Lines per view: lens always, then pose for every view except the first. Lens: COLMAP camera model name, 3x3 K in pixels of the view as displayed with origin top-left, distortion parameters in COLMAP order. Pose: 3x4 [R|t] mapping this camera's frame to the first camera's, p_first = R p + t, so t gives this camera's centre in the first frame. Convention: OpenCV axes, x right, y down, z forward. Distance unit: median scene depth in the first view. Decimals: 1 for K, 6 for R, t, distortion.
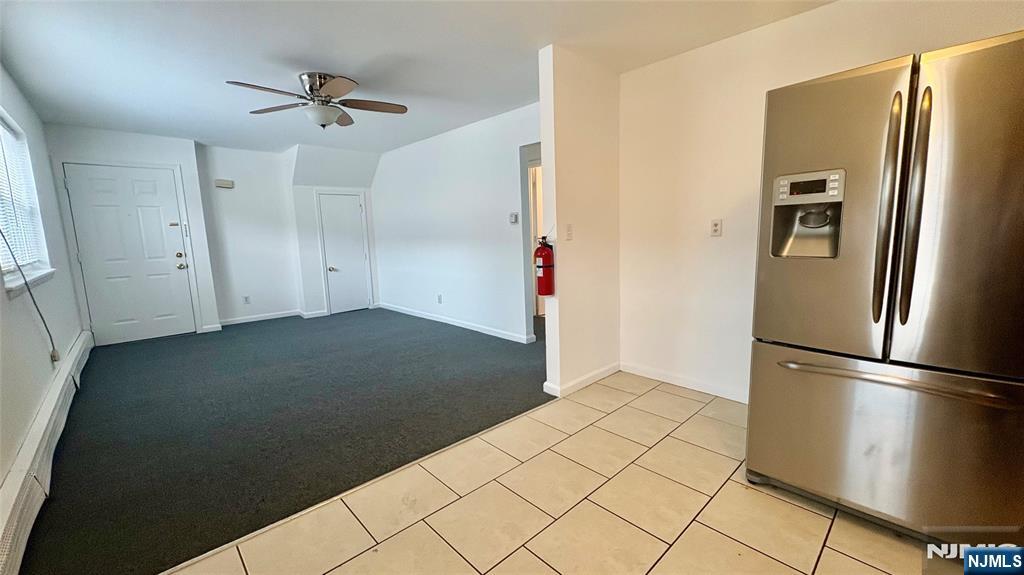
lens RADIAL K [[407.6, 0, 512.1], [0, 407.6, 290.6], [0, 0, 1]] dist [-0.001628, -0.000892]
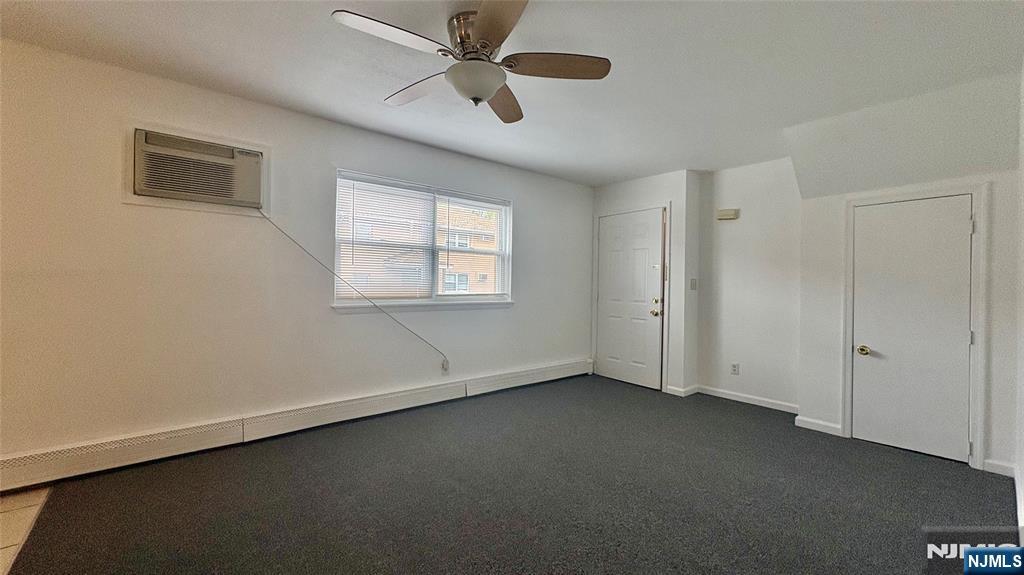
lens RADIAL K [[407.6, 0, 512.7], [0, 407.6, 288.2], [0, 0, 1]] dist [-0.001628, -0.000892]
pose [[-0.057257, 0.029447, -0.997925, 0.099675], [-0.160587, 0.986278, 0.038317, -0.096205], [0.985360, 0.162447, -0.051743, 0.721854]]
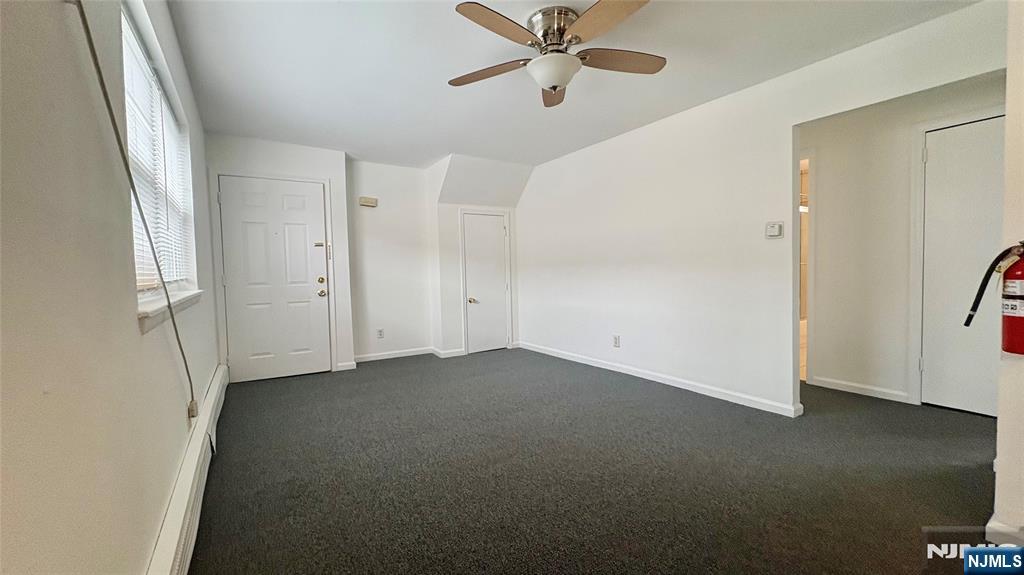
lens RADIAL K [[407.6, 0, 508.6], [0, 407.6, 290.9], [0, 0, 1]] dist [-0.001628, -0.000892]
pose [[0.982961, 0.016108, -0.183105, -0.261453], [-0.032479, 0.995699, -0.086766, -0.001616], [0.180920, 0.091234, 0.979257, 0.220144]]
